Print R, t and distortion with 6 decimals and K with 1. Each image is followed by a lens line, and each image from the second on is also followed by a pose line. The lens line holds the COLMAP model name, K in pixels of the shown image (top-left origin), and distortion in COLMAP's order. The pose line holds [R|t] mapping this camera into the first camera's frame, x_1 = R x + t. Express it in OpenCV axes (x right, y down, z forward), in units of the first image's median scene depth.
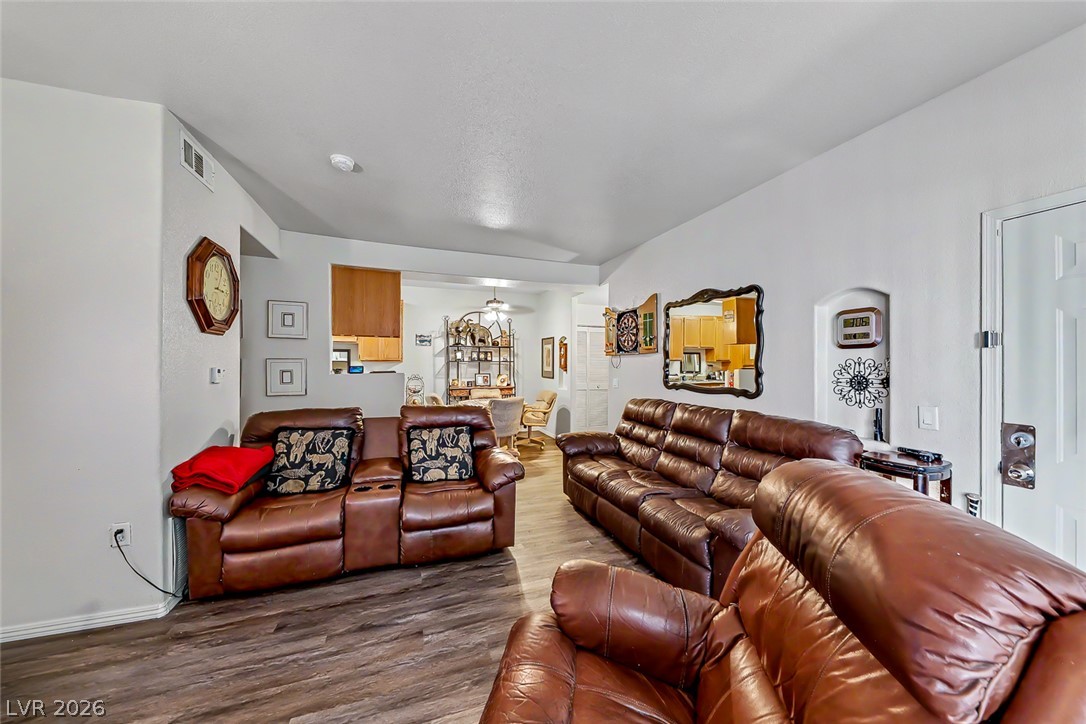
lens RADIAL K [[373.8, 0, 537.9], [0, 373.8, 360.3], [0, 0, 1]] dist [0.017843, -0.008126]
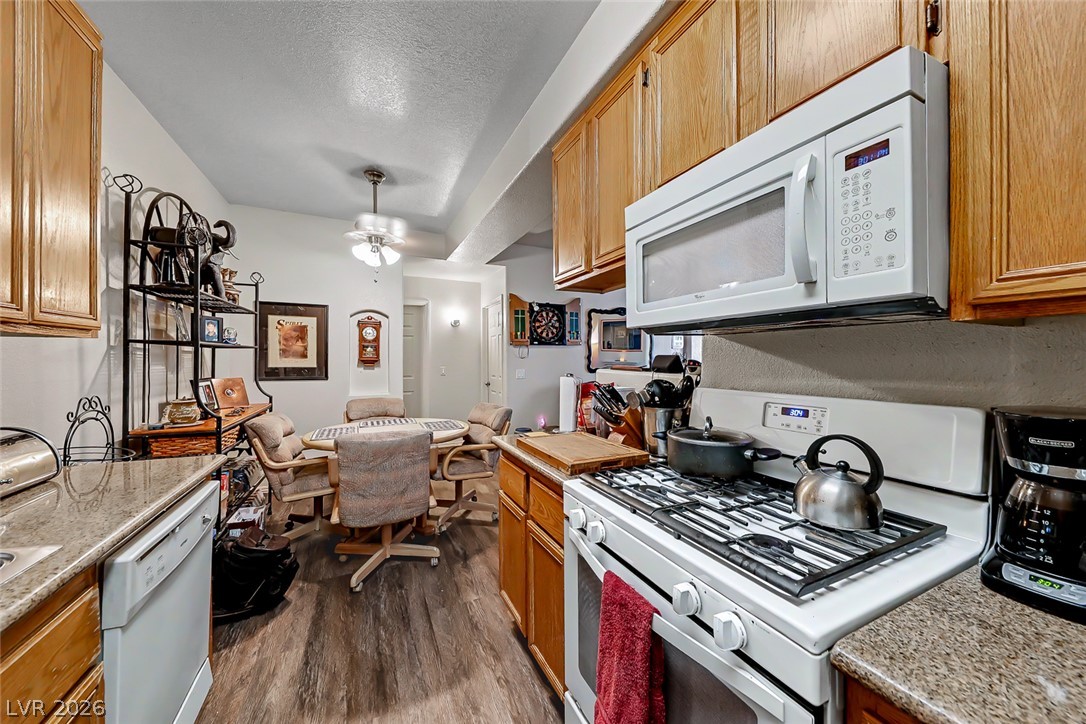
lens RADIAL K [[382.0, 0, 539.5], [0, 382.0, 358.9], [0, 0, 1]] dist [0.019735, -0.009461]
pose [[-0.085729, -0.006563, 0.996297, -0.847638], [-0.009686, 0.999937, 0.005754, 0.017504], [-0.996271, -0.009157, -0.085787, 1.105613]]
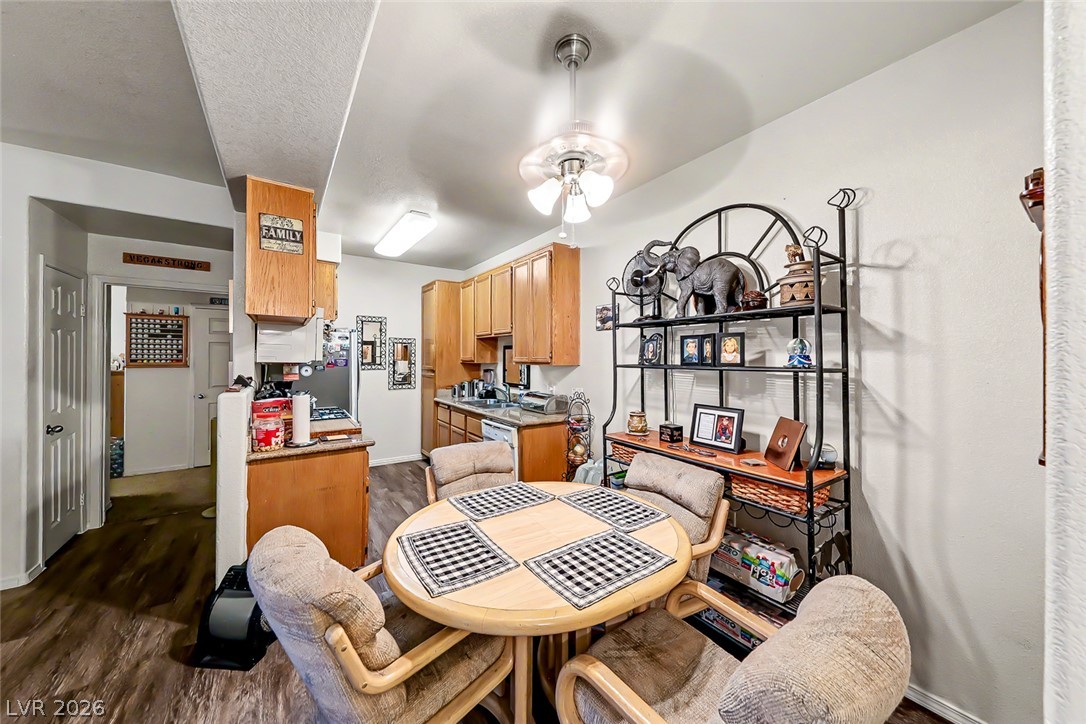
lens RADIAL K [[375.7, 0, 540.2], [0, 375.7, 358.2], [0, 0, 1]] dist [0.020318, -0.004881]
pose [[0.249650, -0.003238, -0.968331, 0.177605], [0.003807, 0.999990, -0.002362, -0.006316], [0.968329, -0.003096, 0.249660, 1.217598]]
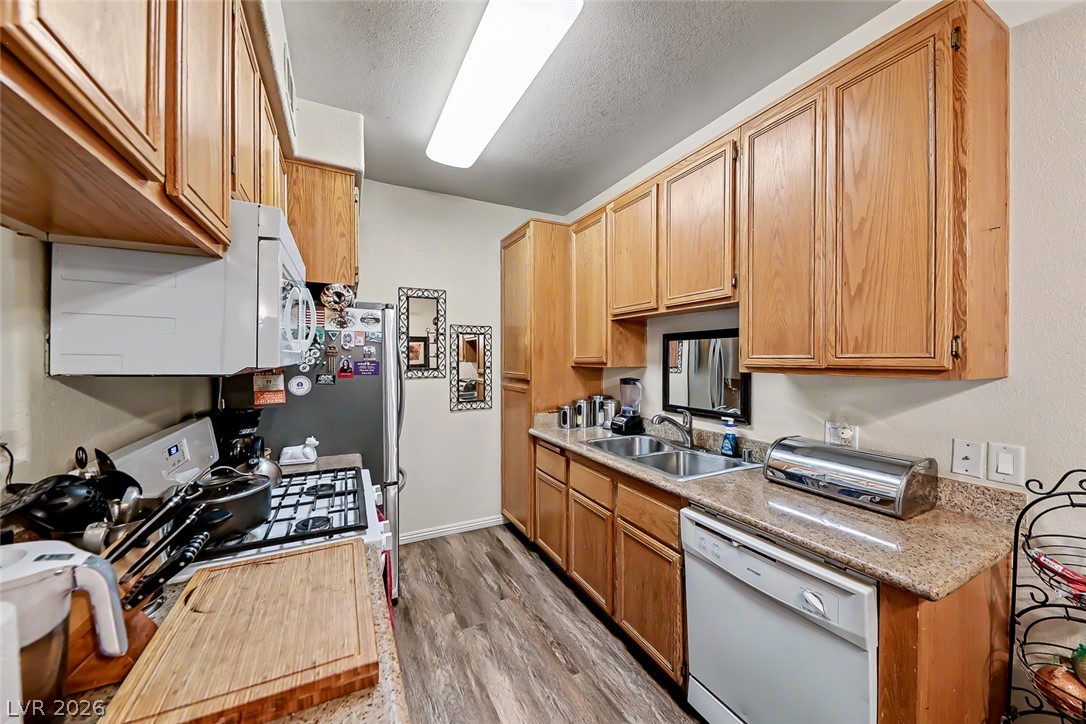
lens RADIAL K [[388.4, 0, 543.0], [0, 388.4, 362.0], [0, 0, 1]] dist [0.001731, -0.002760]
pose [[0.126687, 0.006350, -0.991922, -0.314419], [0.008571, 0.999935, 0.007496, -0.008558], [0.991906, -0.009452, 0.126624, 1.137361]]
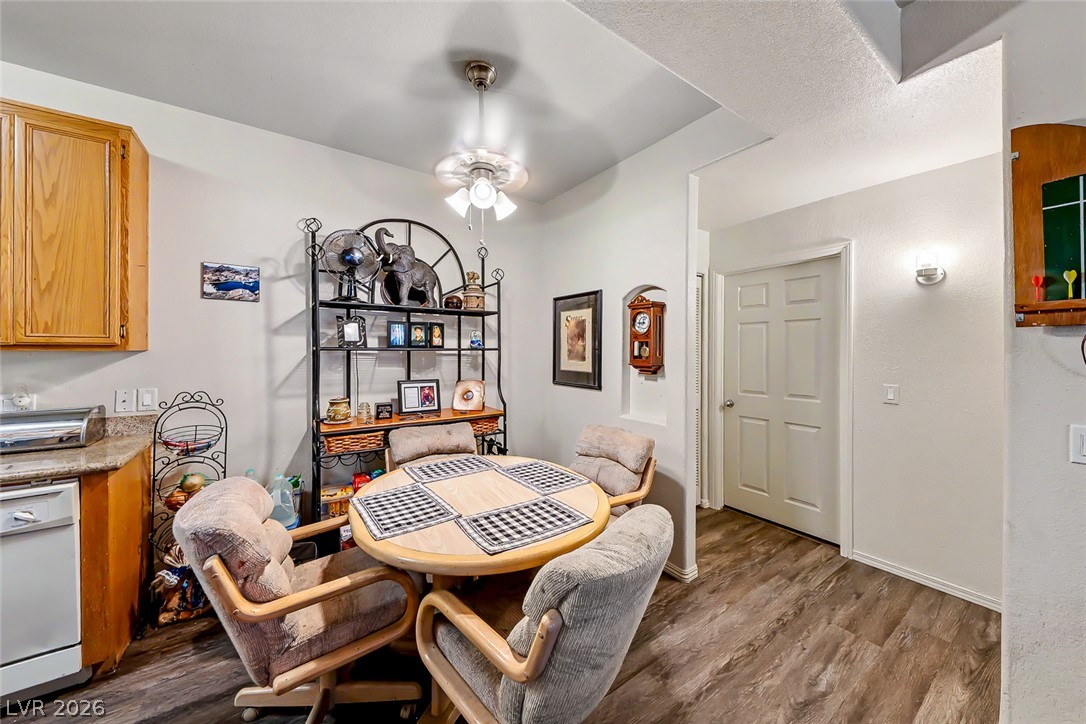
lens RADIAL K [[380.7, 0, 540.4], [0, 380.7, 349.5], [0, 0, 1]] dist [0.017377, -0.007106]
pose [[0.967386, 0.000271, 0.253307, -0.196601], [-0.002161, 0.999972, 0.007184, 0.001197], [-0.253298, -0.007498, 0.967359, 0.917247]]
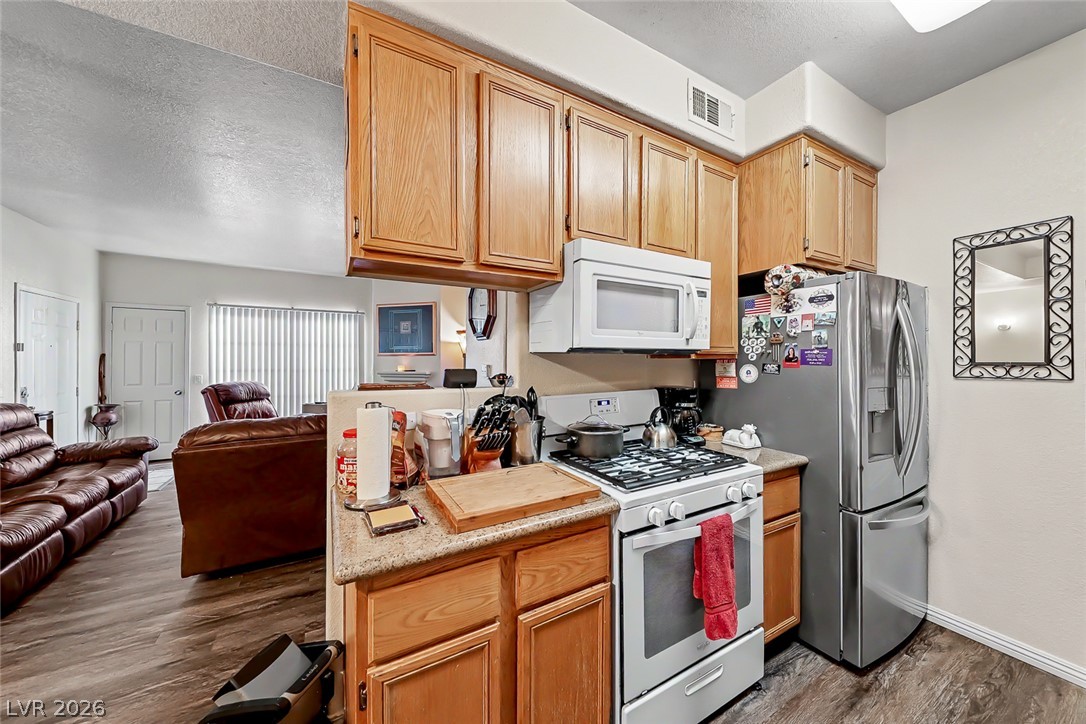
lens RADIAL K [[373.8, 0, 537.9], [0, 373.8, 360.3], [0, 0, 1]] dist [0.017843, -0.008126]
pose [[-0.987365, -0.005257, -0.158375, -0.472651], [-0.003678, 0.999941, -0.010264, 0.009134], [0.158420, -0.009552, -0.987326, 1.320604]]
